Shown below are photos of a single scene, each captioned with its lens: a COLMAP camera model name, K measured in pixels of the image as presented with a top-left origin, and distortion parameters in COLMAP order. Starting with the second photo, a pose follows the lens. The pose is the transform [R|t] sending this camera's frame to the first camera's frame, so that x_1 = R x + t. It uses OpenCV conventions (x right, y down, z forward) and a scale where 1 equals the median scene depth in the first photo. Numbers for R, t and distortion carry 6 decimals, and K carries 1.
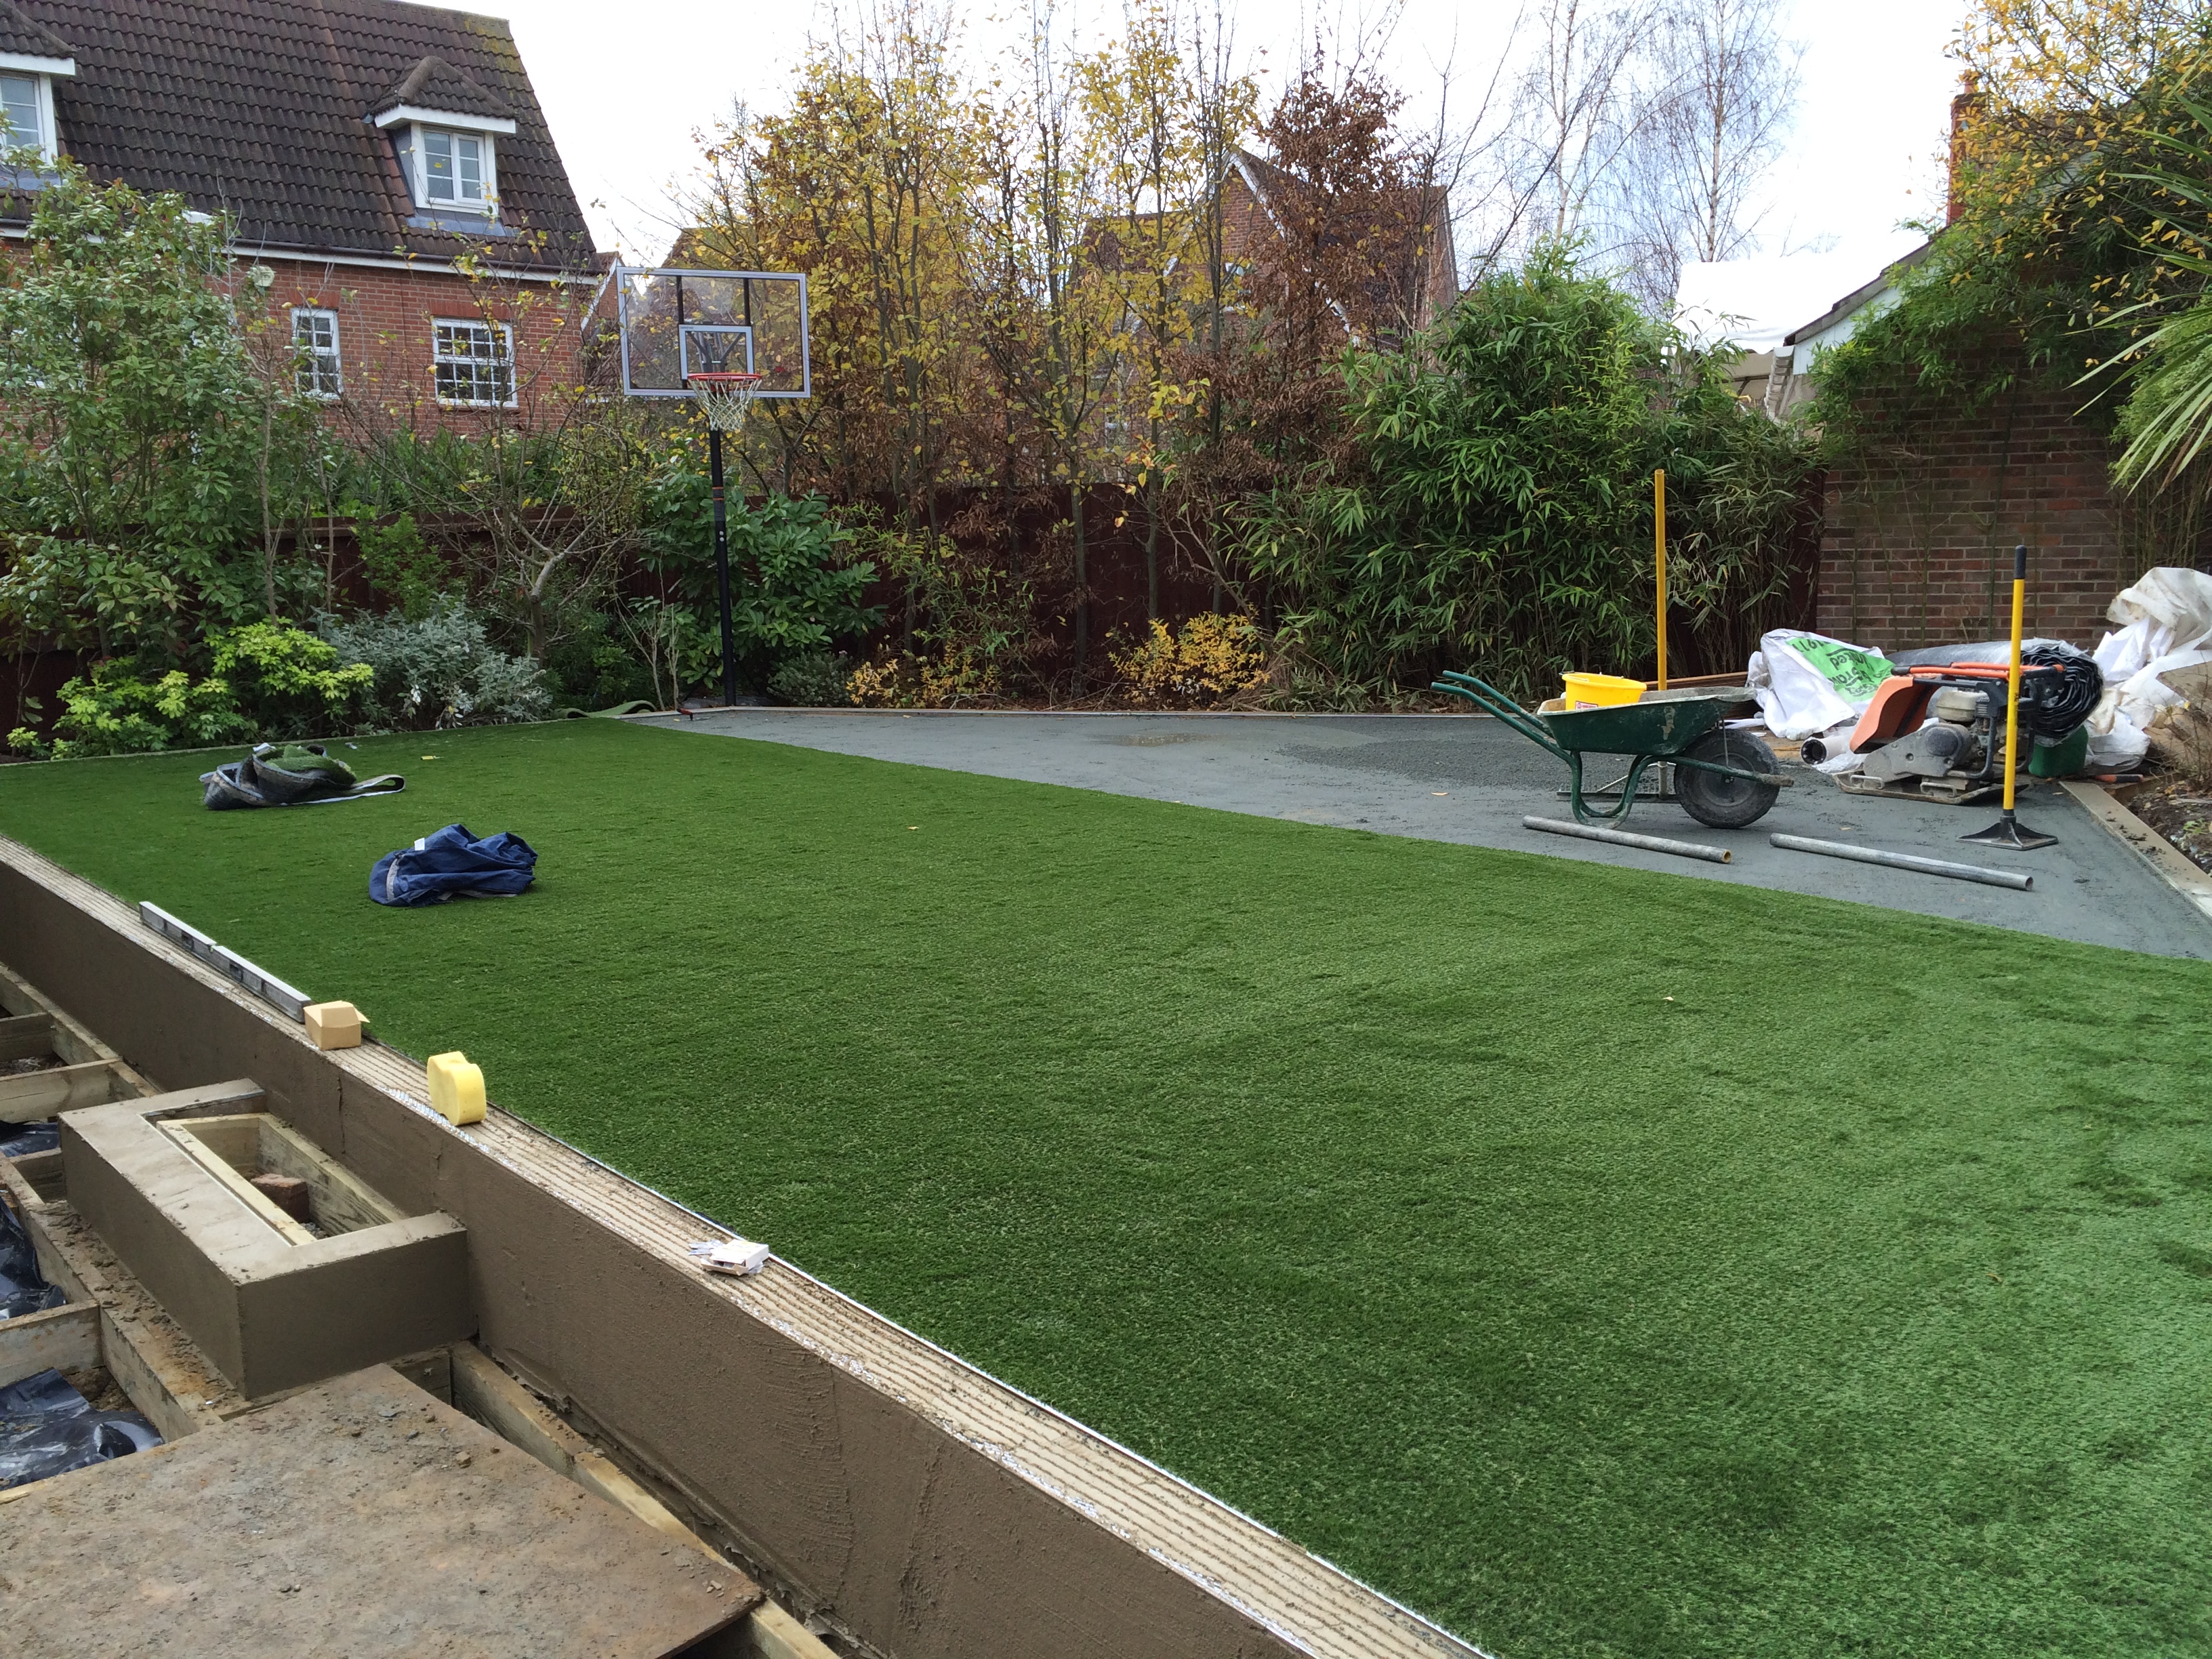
lens RADIAL K [[1893.6, 0, 1106.0], [0, 1893.6, 829.5], [0, 0, 1]] dist [0.071328, -0.100685]
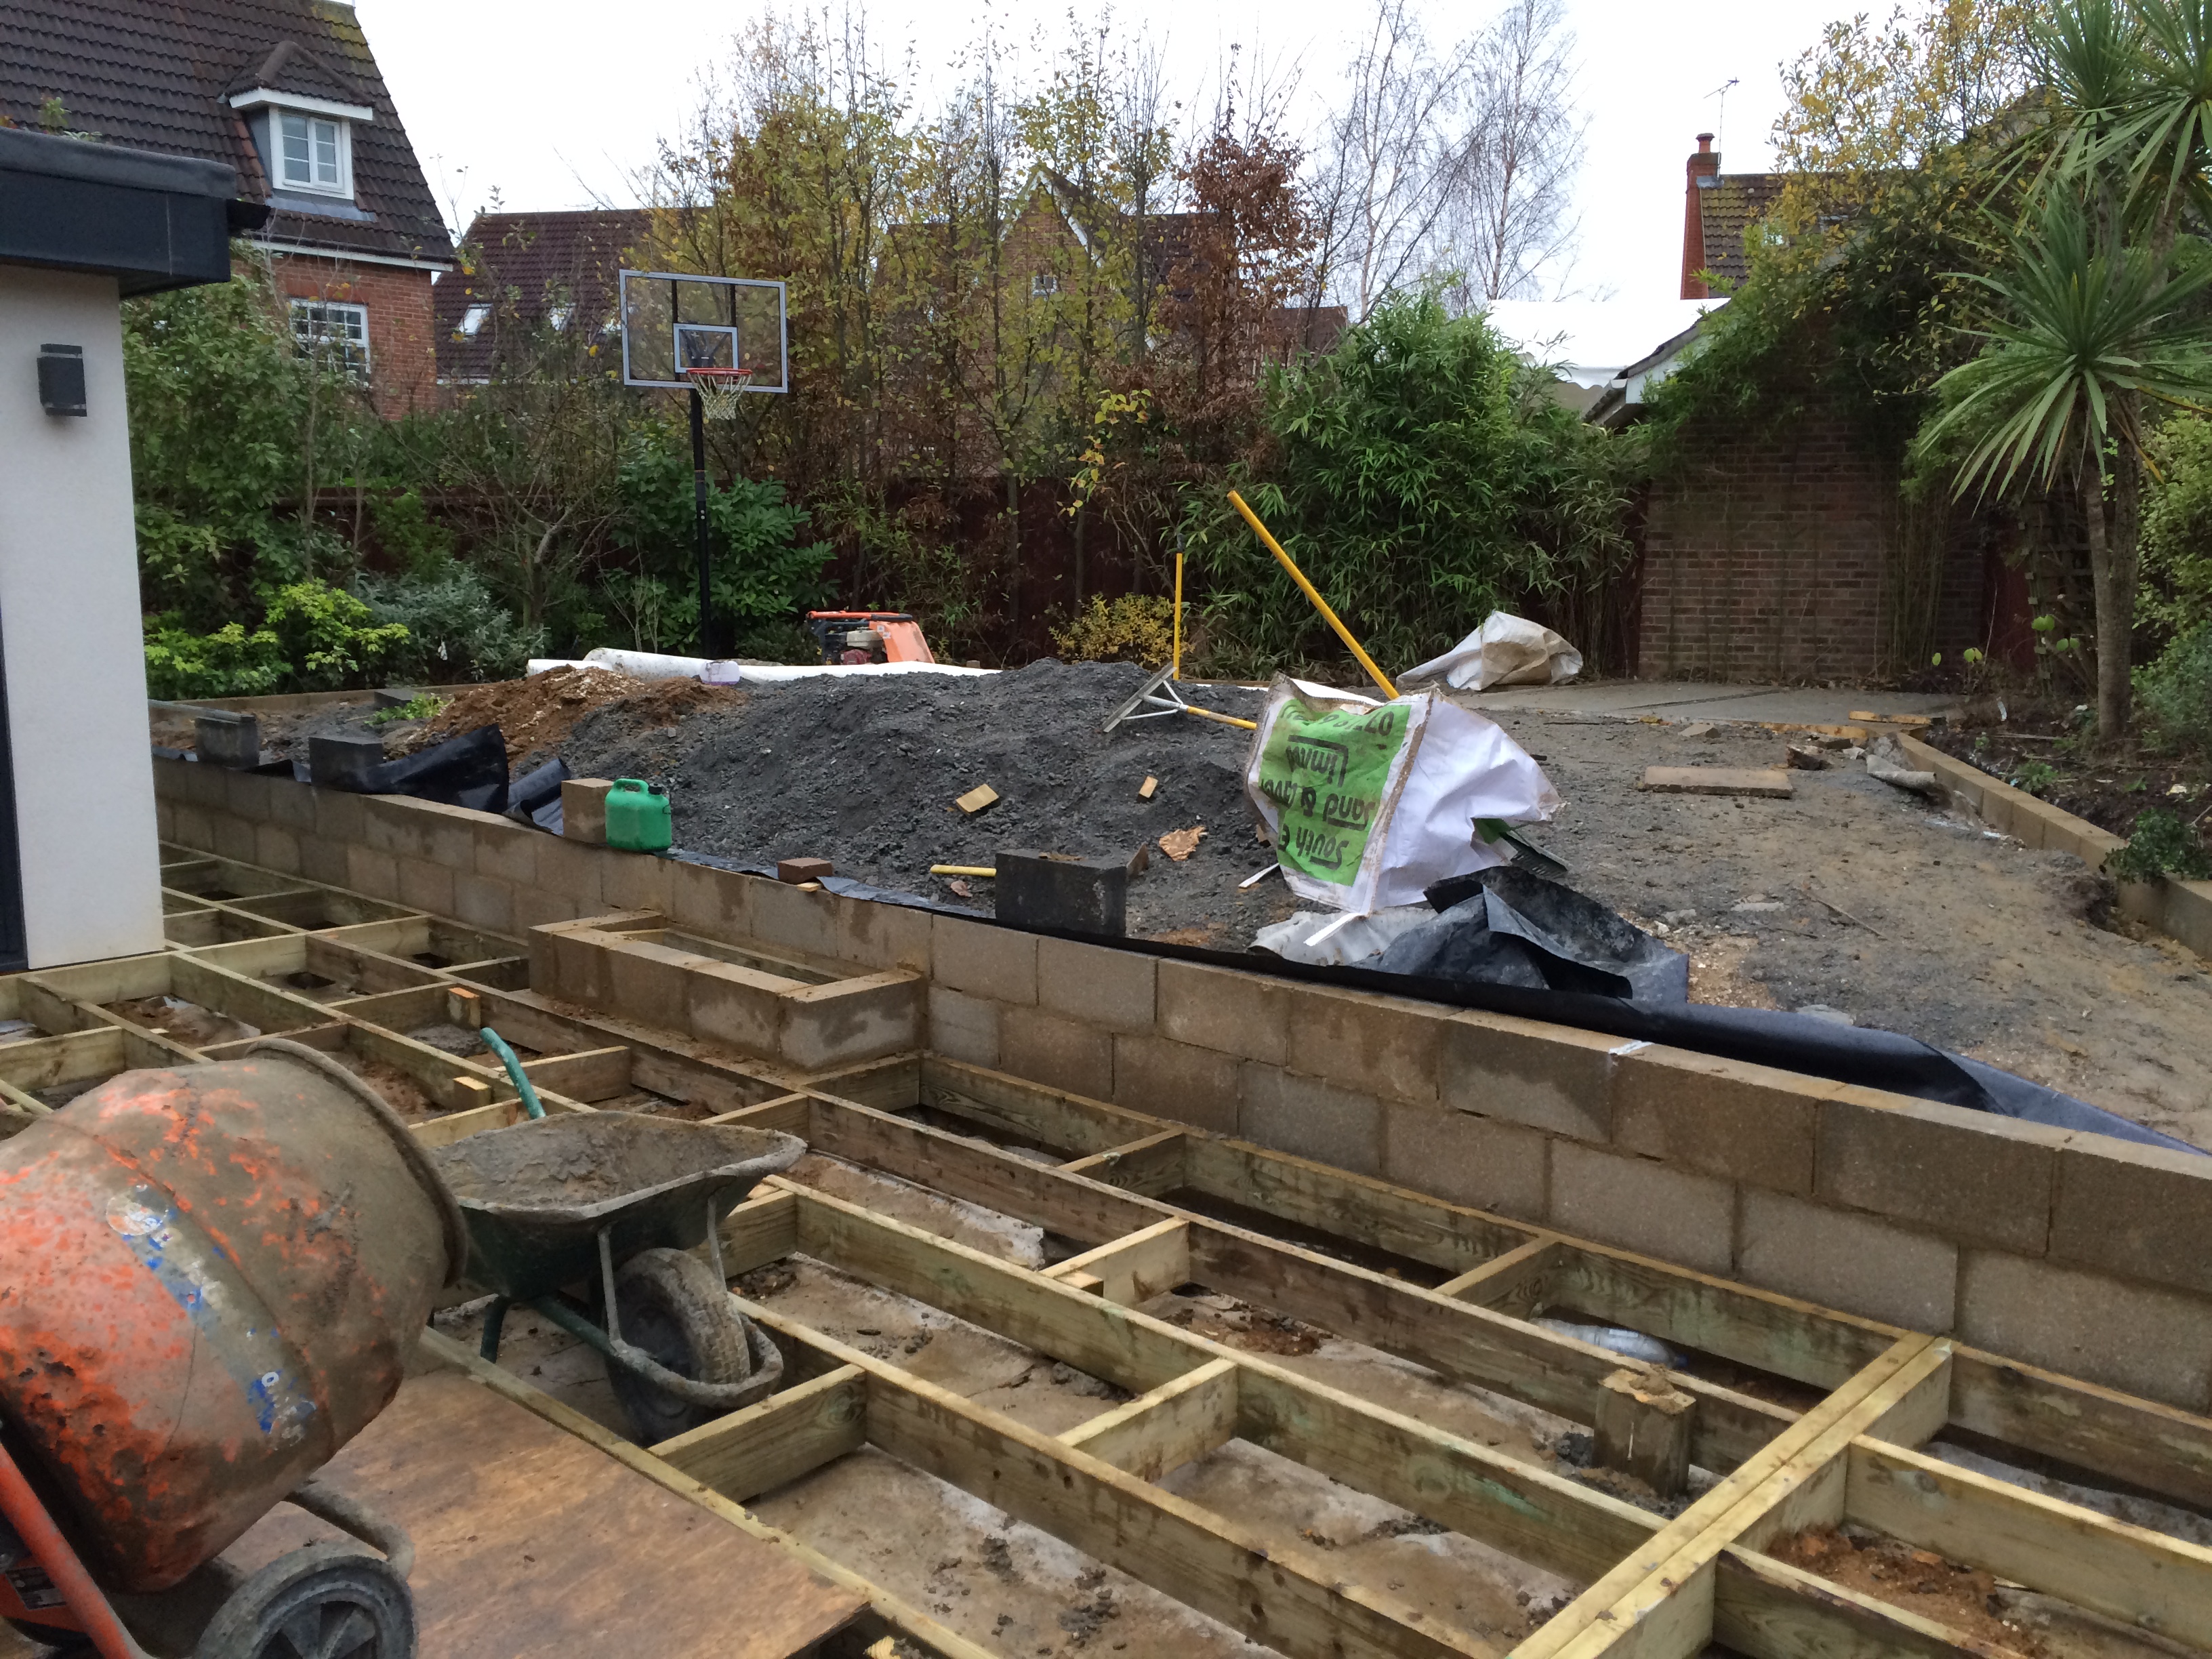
lens RADIAL K [[1893.6, 0, 1106.0], [0, 1893.6, 829.5], [0, 0, 1]] dist [0.071328, -0.100685]
pose [[0.990334, 0.002484, 0.138684, -0.122732], [-0.002256, 0.999996, -0.001802, 0.031258], [-0.138688, 0.001471, 0.990335, -0.133569]]
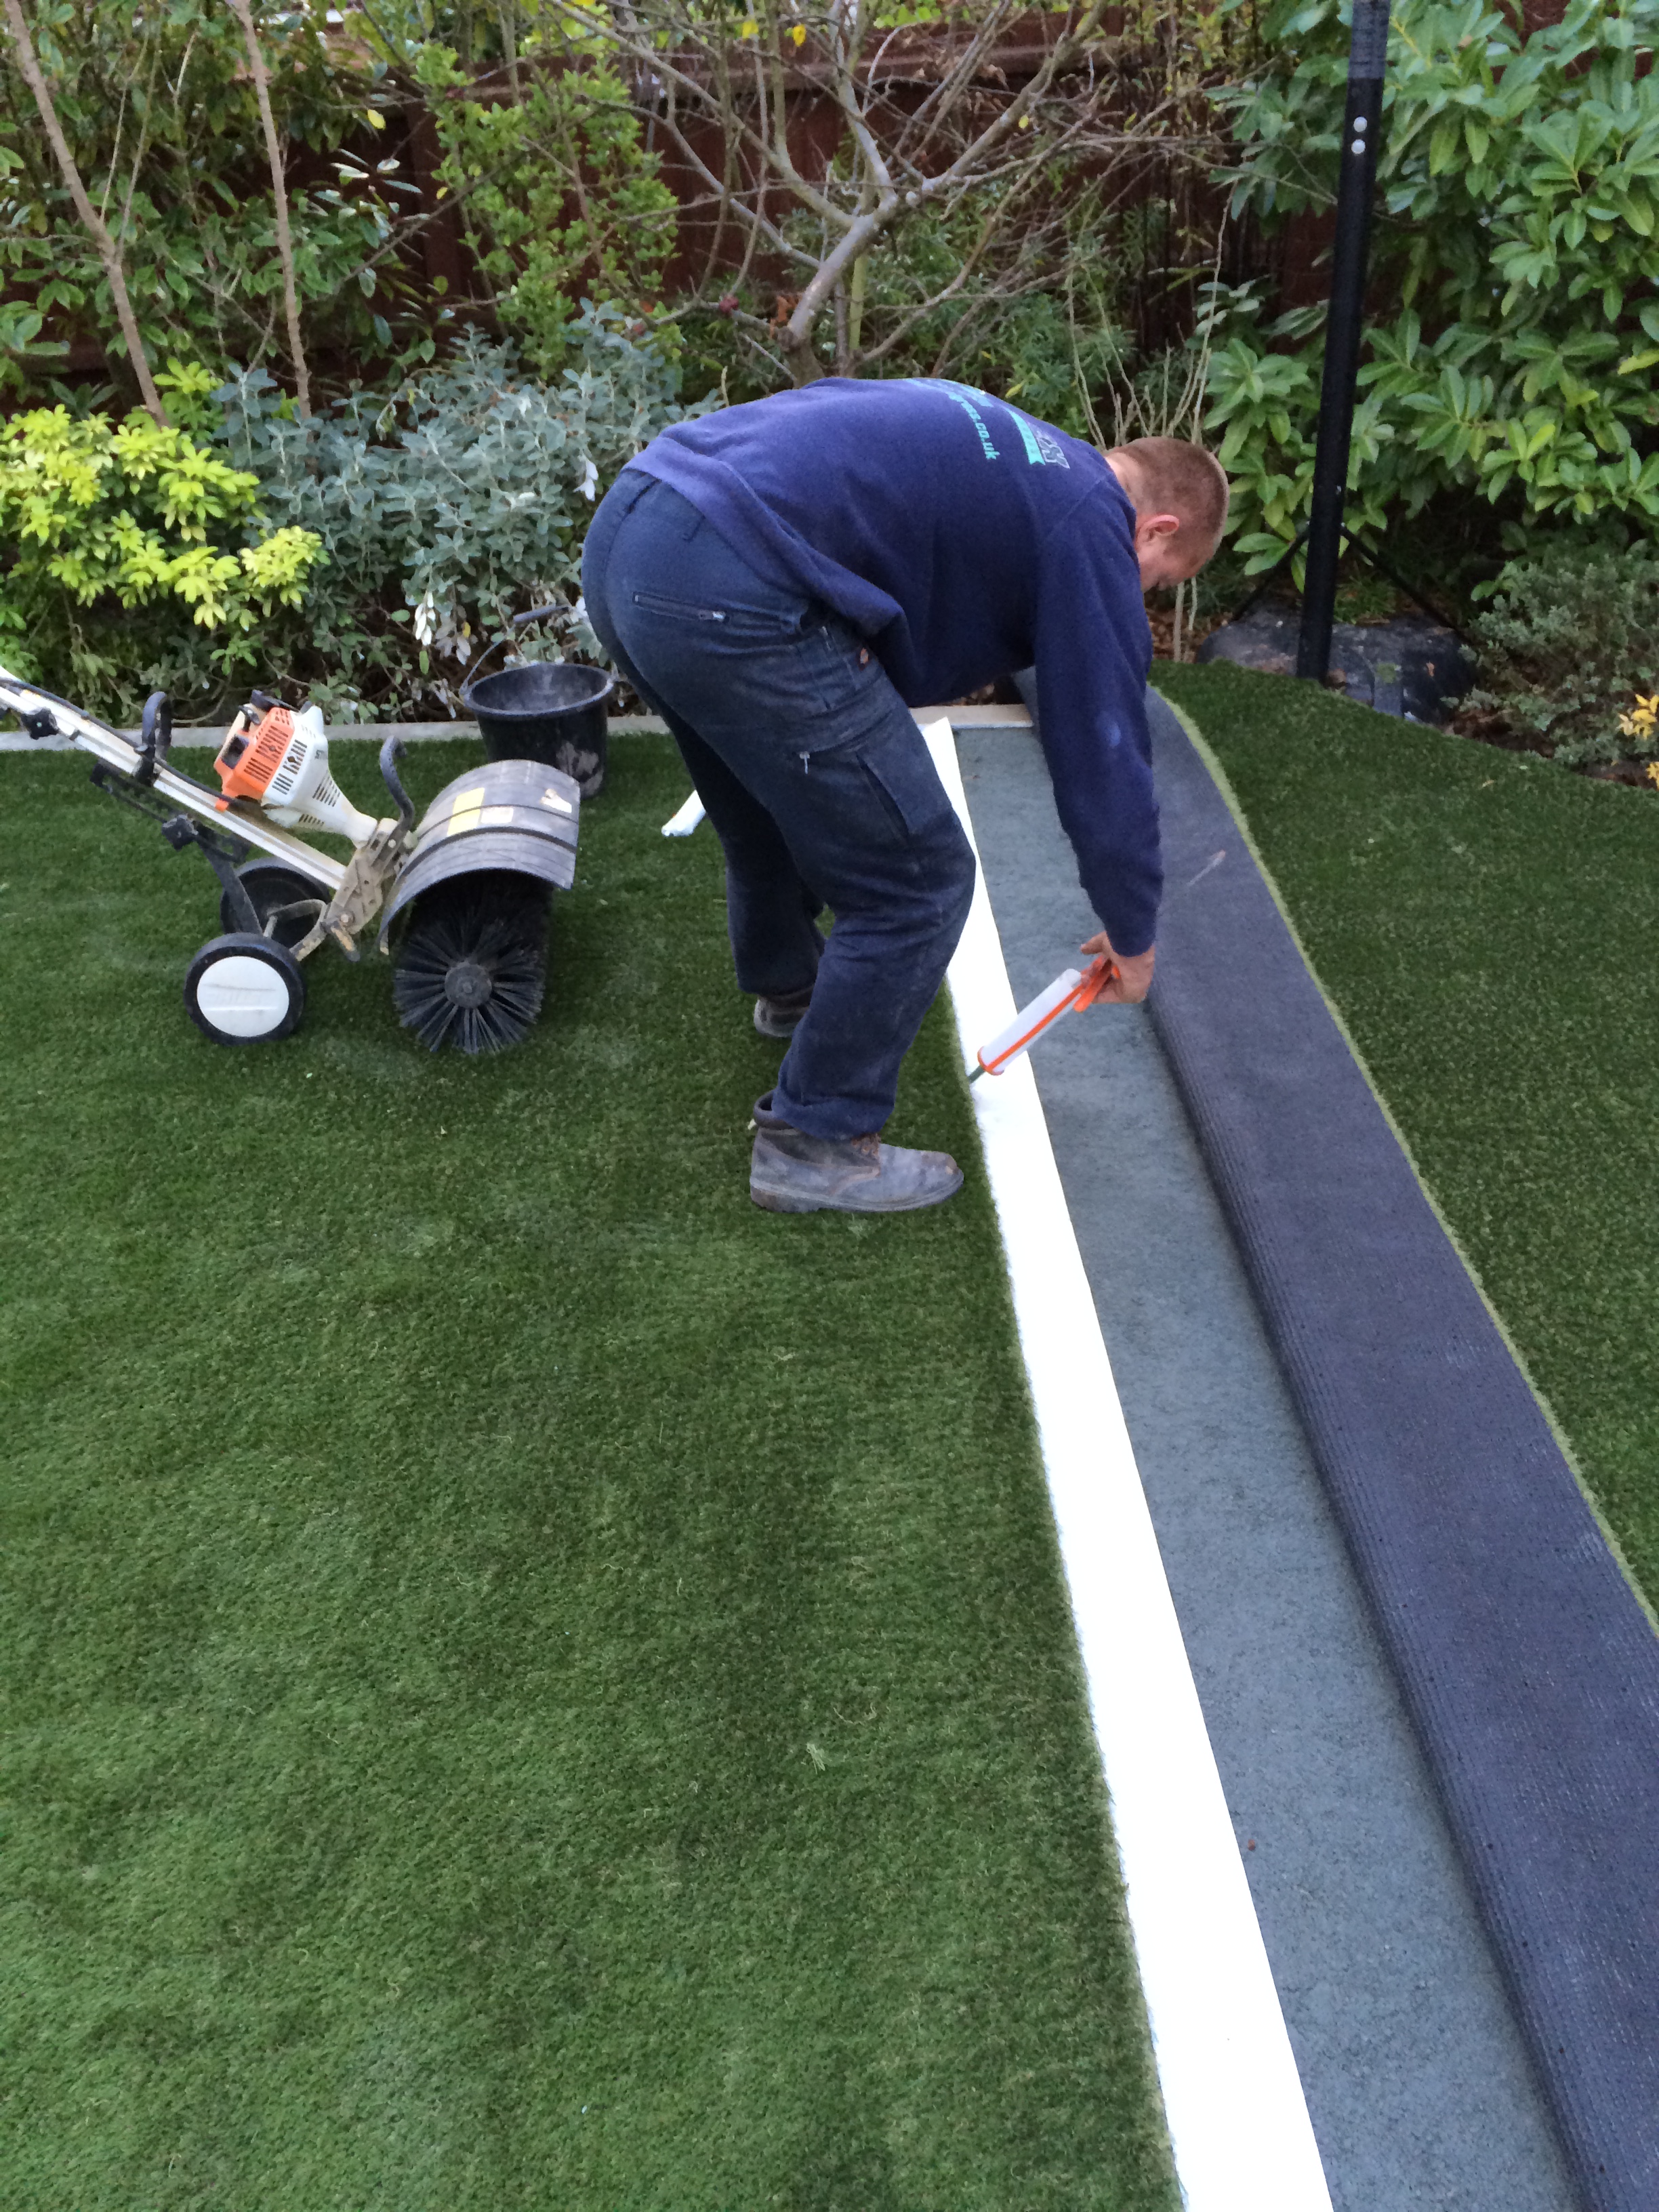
lens RADIAL K [[1864.6, 0, 827.8], [0, 1864.6, 1070.0], [0, 0, 1]] dist [0.065222, -0.082653]
pose [[0.792662, 0.287411, -0.537662, -0.065094], [-0.074137, 0.920801, 0.382923, -0.126110], [0.605136, -0.263668, 0.751192, 0.683660]]
